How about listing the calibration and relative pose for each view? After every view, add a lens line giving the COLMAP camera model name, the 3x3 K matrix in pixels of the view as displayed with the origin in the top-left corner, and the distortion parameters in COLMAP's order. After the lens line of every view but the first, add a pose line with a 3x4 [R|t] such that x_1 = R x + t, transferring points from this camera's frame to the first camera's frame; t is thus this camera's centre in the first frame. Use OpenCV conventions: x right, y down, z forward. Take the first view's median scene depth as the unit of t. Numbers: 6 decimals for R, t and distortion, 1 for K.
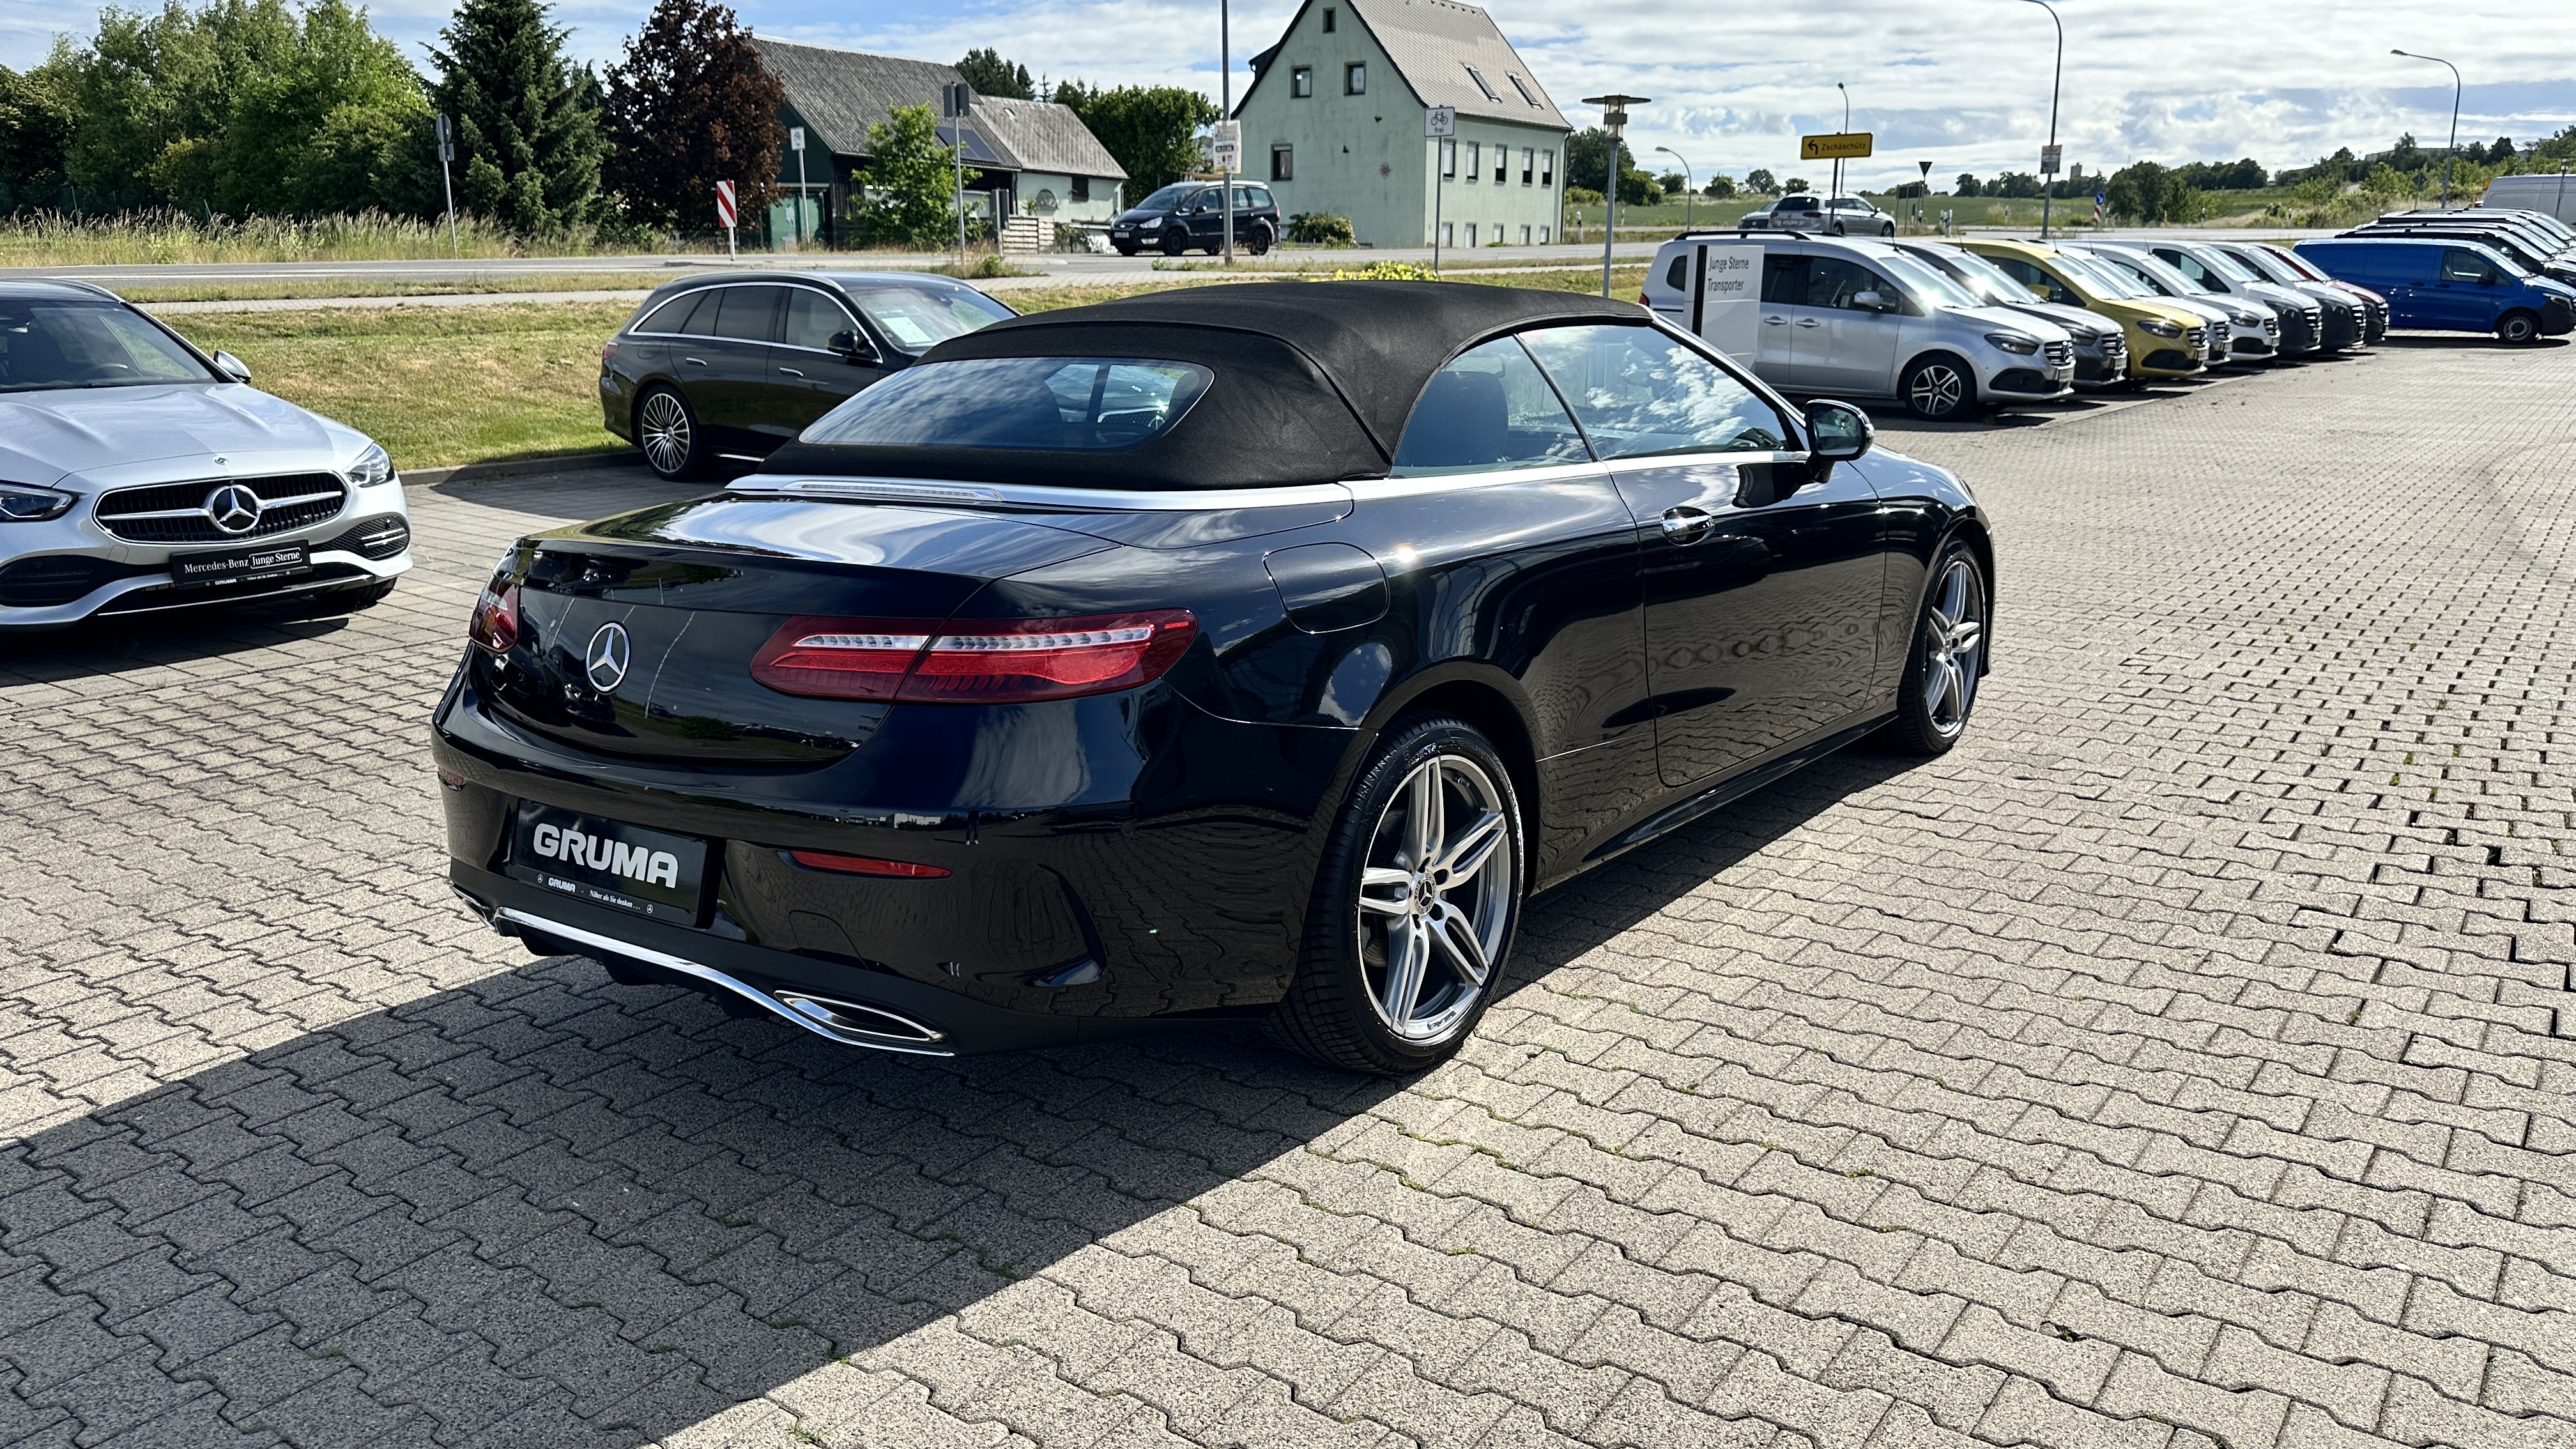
lens RADIAL K [[1788.6, 0, 1278.4], [0, 1788.6, 764.6], [0, 0, 1]] dist [0.053114, -0.073350]
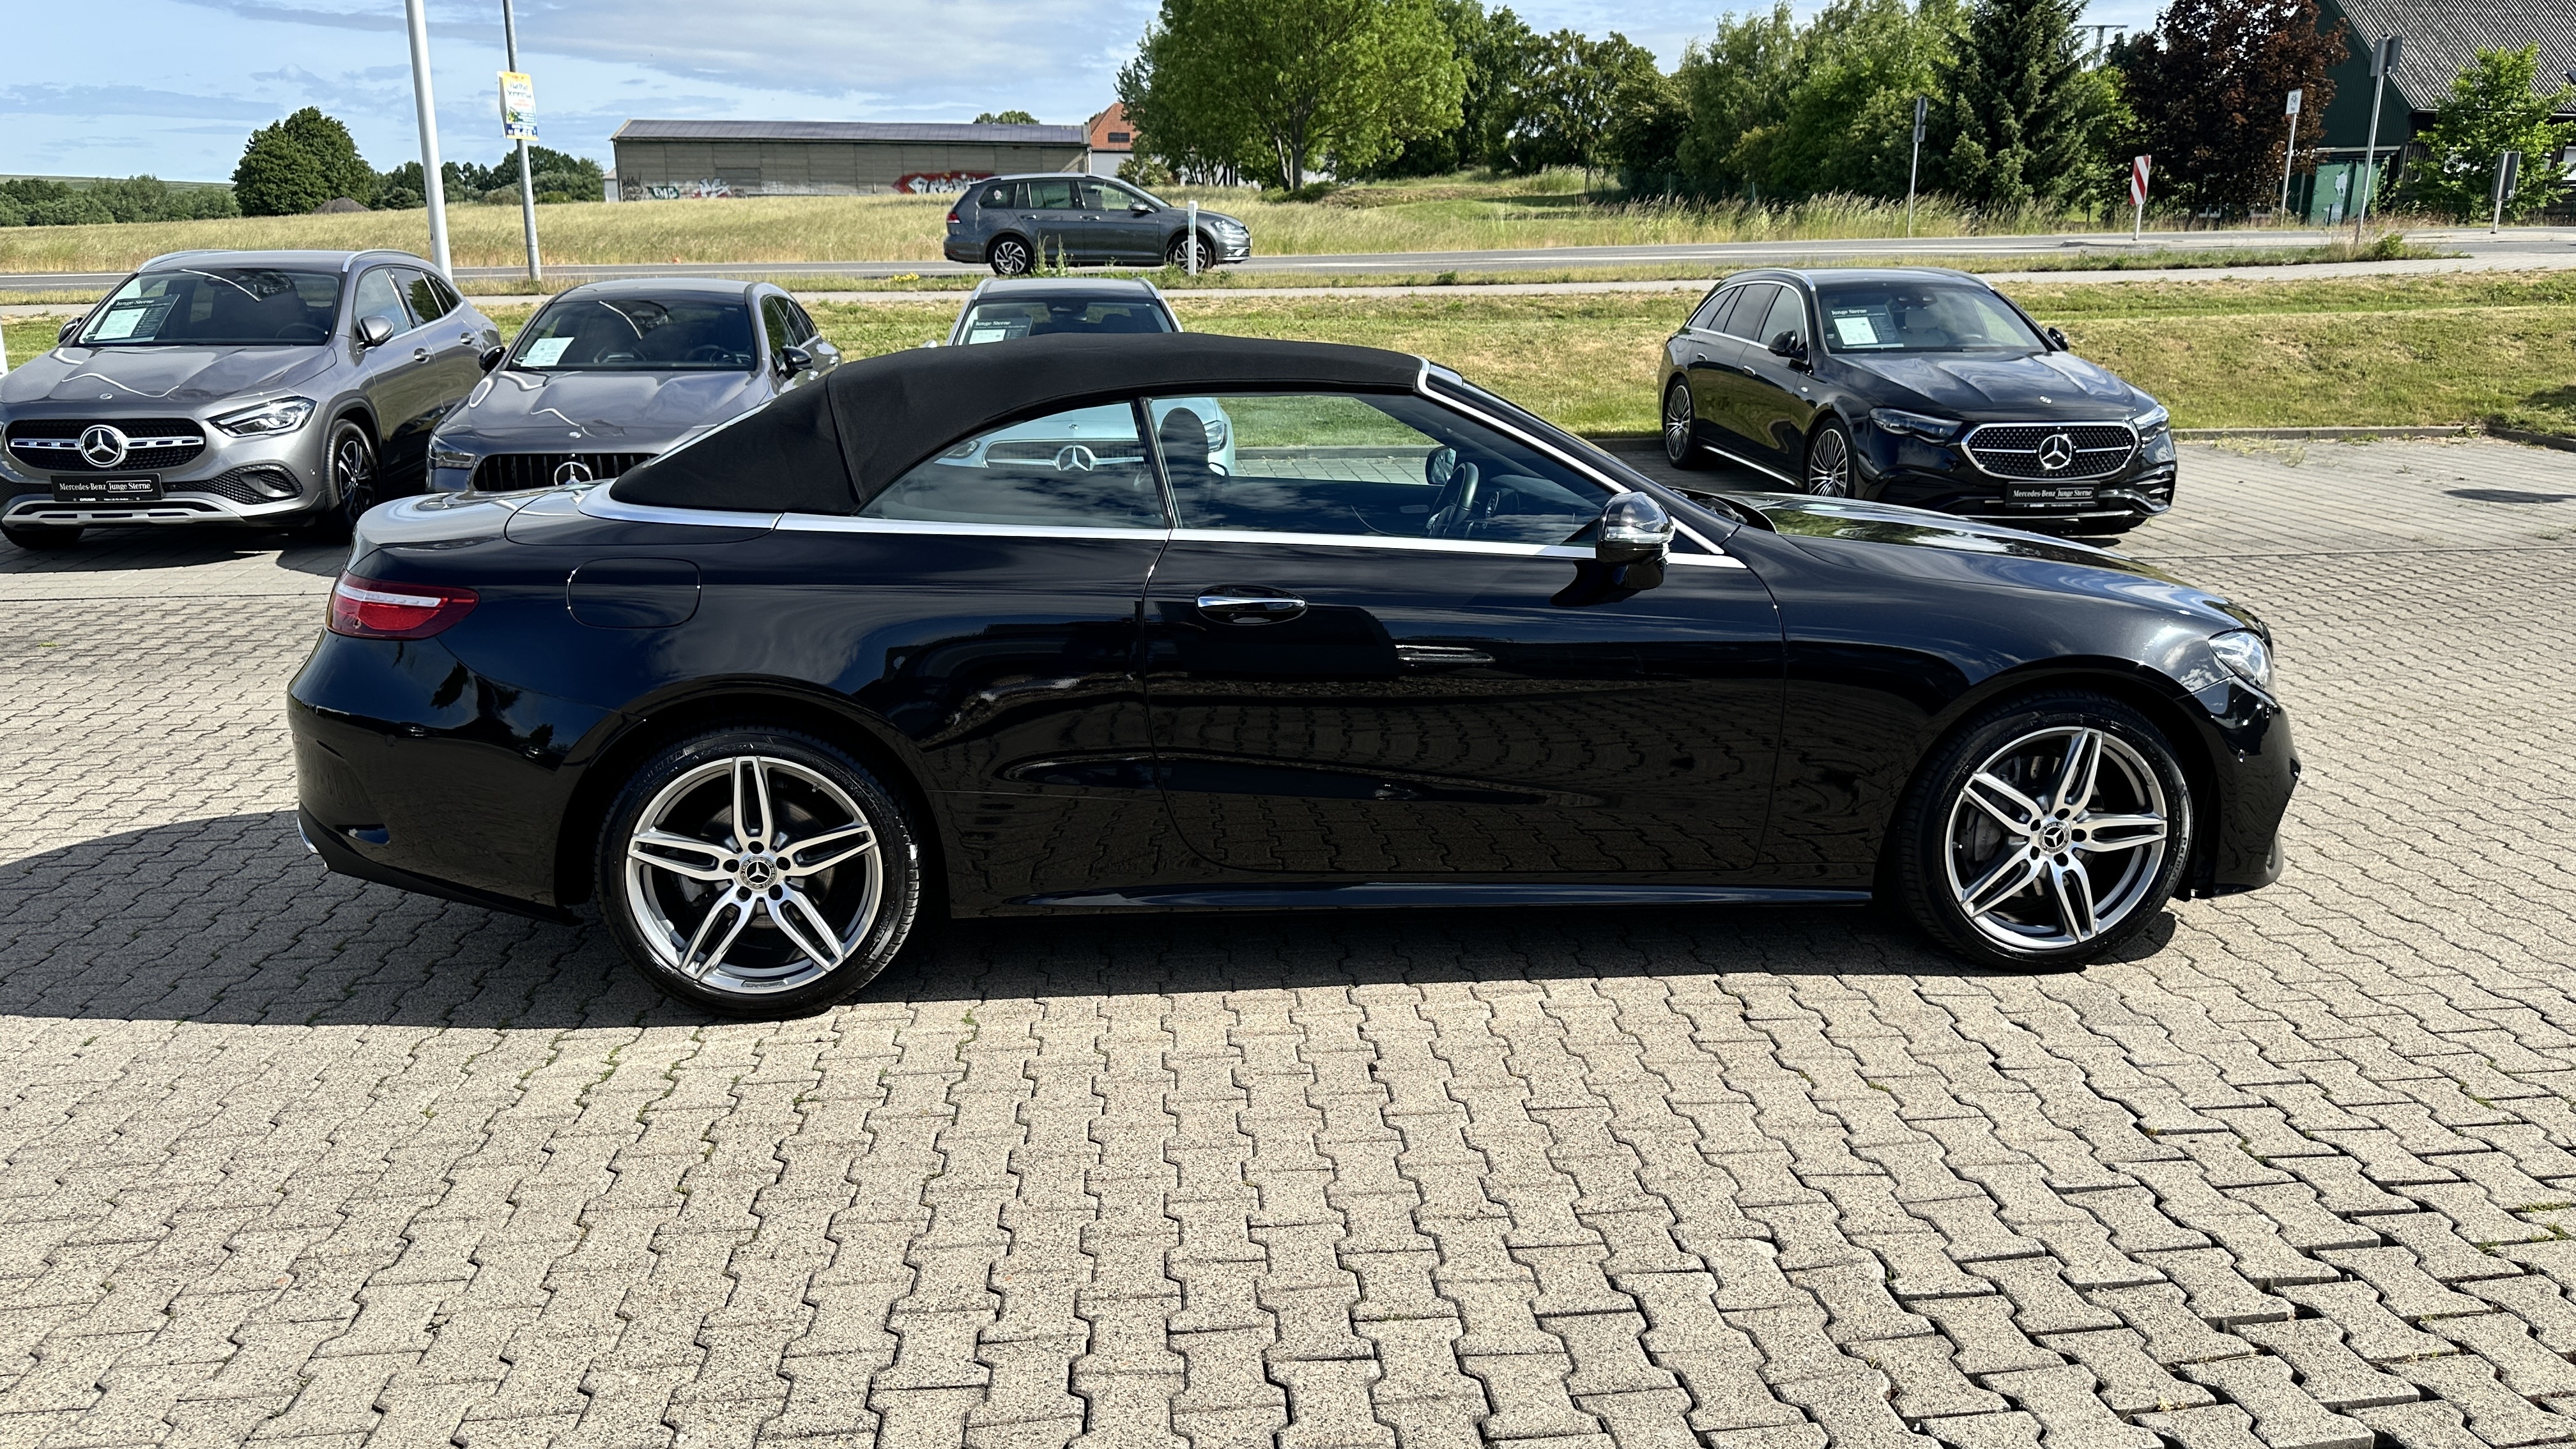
lens RADIAL K [[1788.6, 0, 1278.4], [0, 1788.6, 764.6], [0, 0, 1]] dist [0.053114, -0.073350]
pose [[0.682285, 0.203933, -0.702067, 0.784208], [-0.192608, 0.976522, 0.096475, -0.119151], [0.705258, 0.069400, 0.705545, 0.274921]]
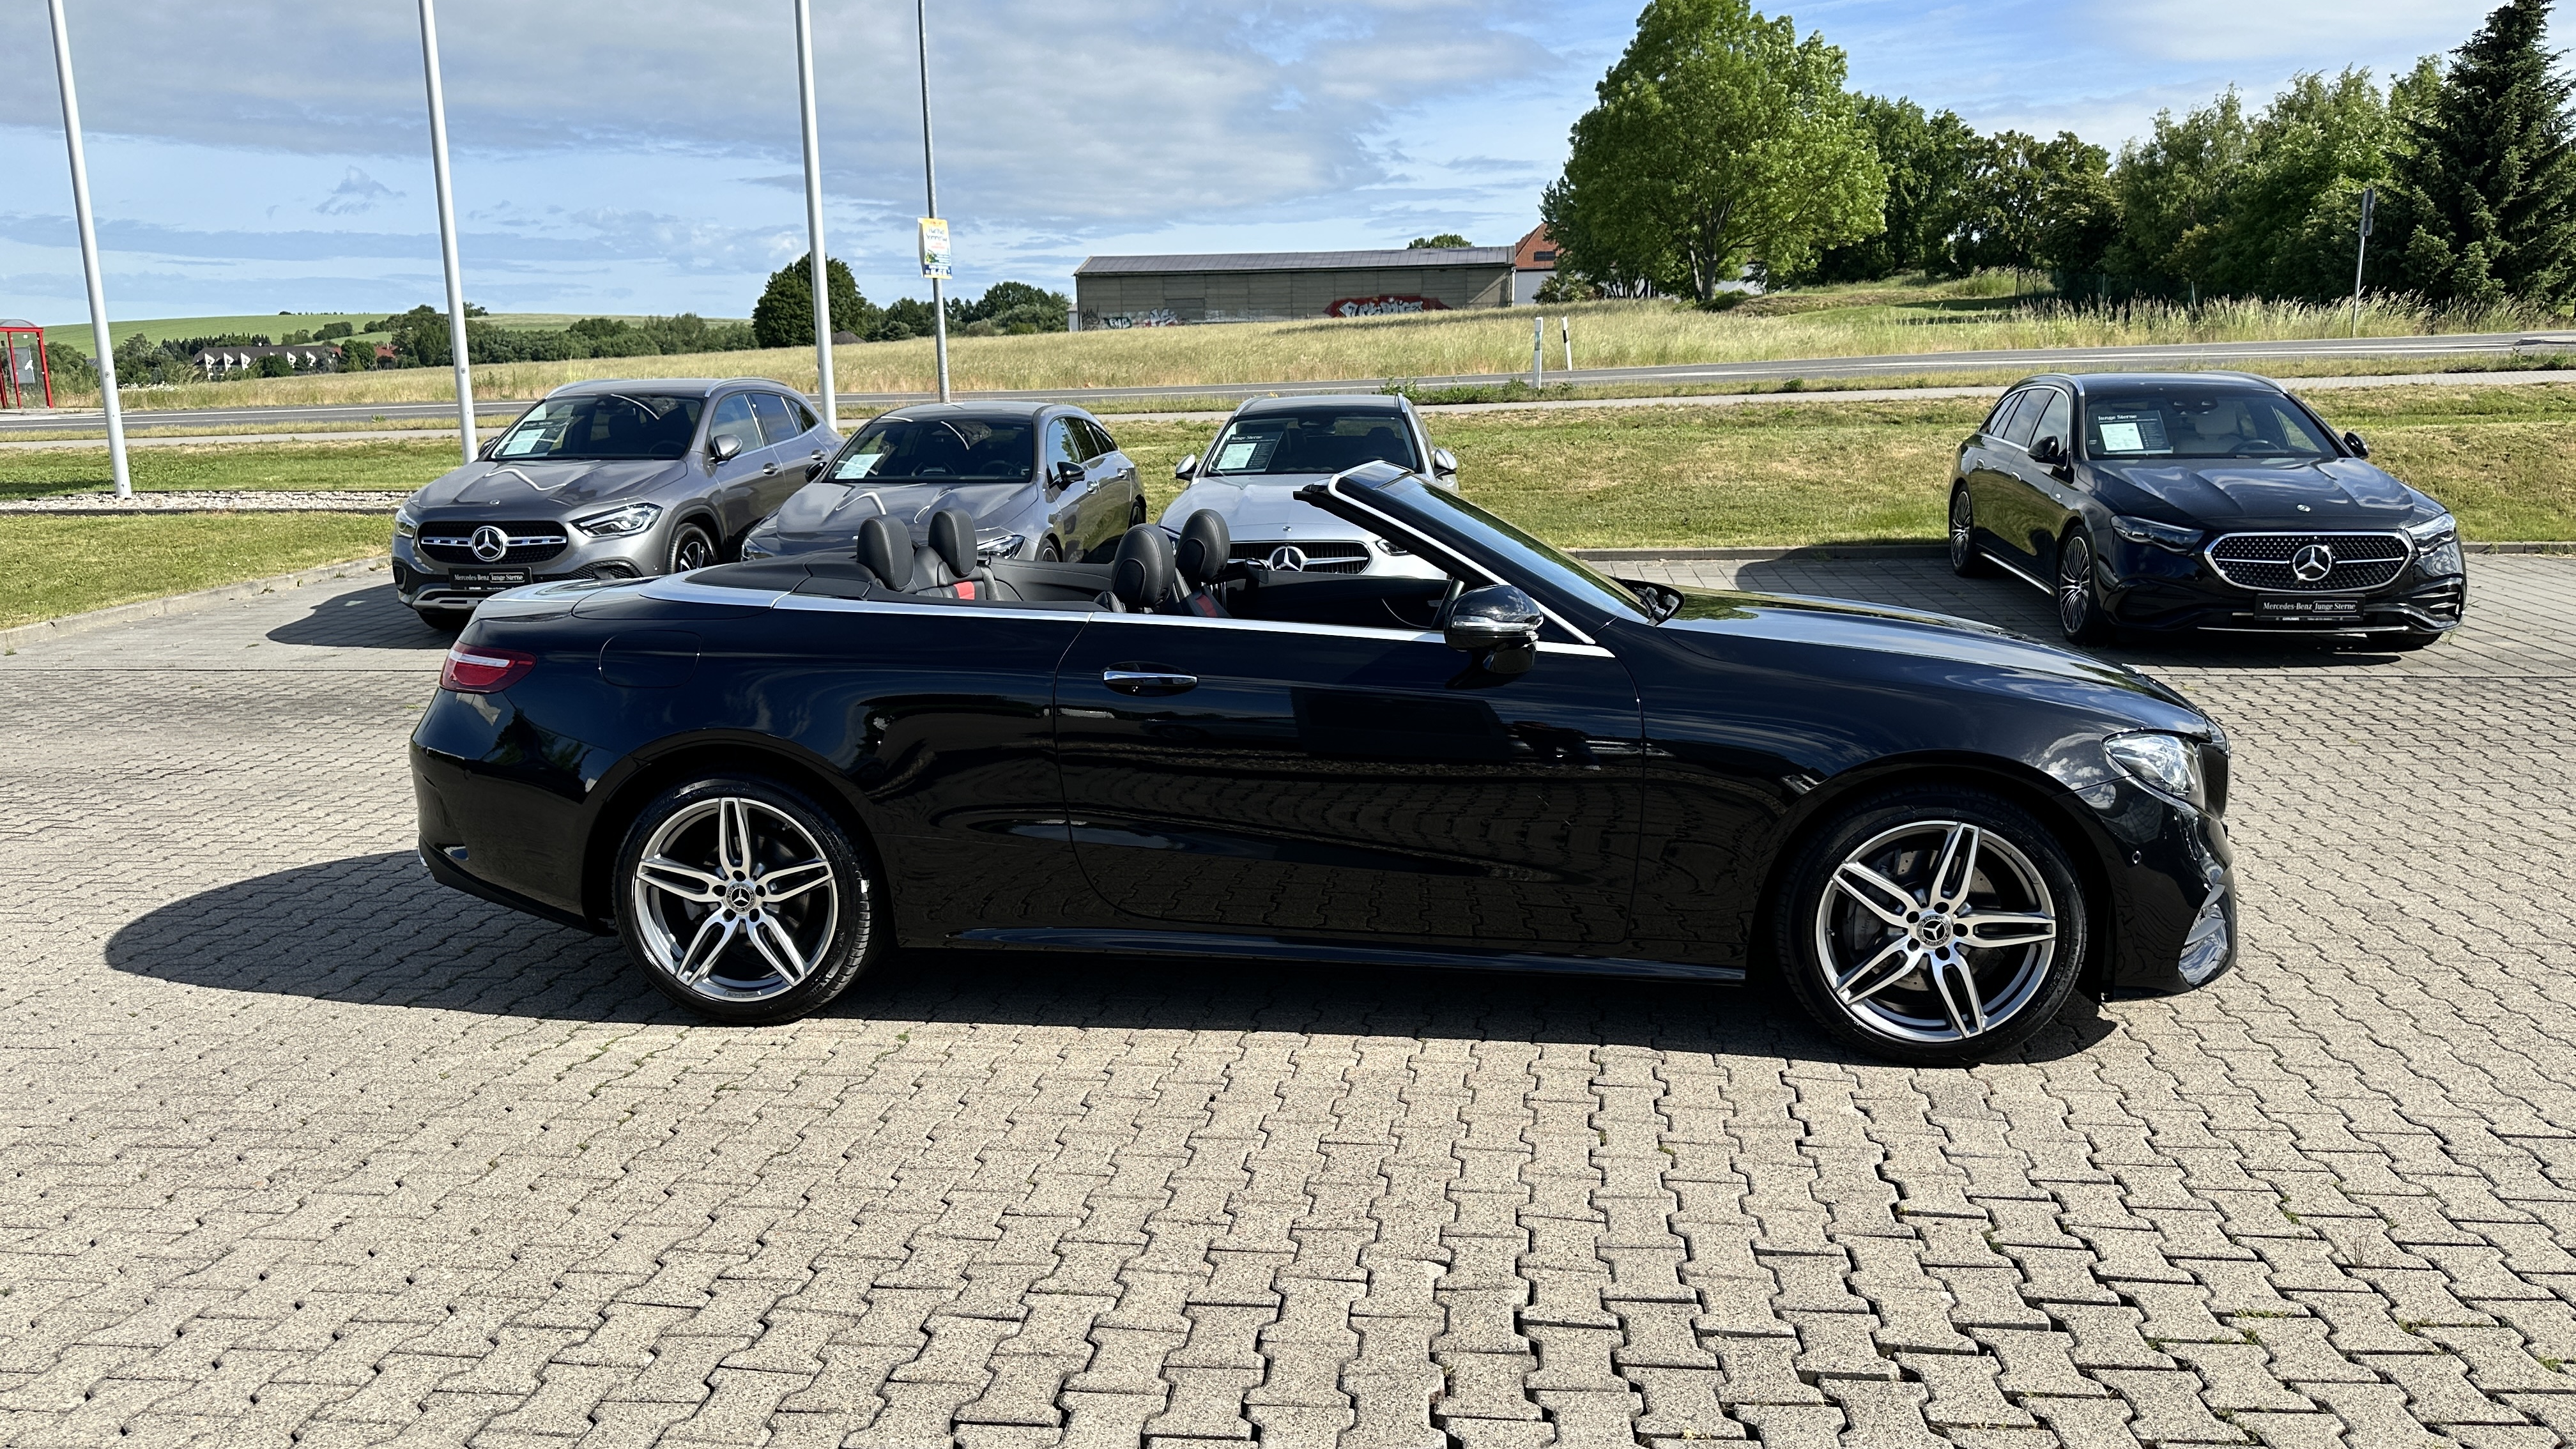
lens RADIAL K [[1788.6, 0, 1278.4], [0, 1788.6, 764.6], [0, 0, 1]] dist [0.053114, -0.073350]
pose [[0.499444, 0.181645, -0.847090, 0.998692], [-0.212290, 0.973623, 0.083612, -0.156345], [0.839934, 0.138069, 0.524831, 0.413988]]
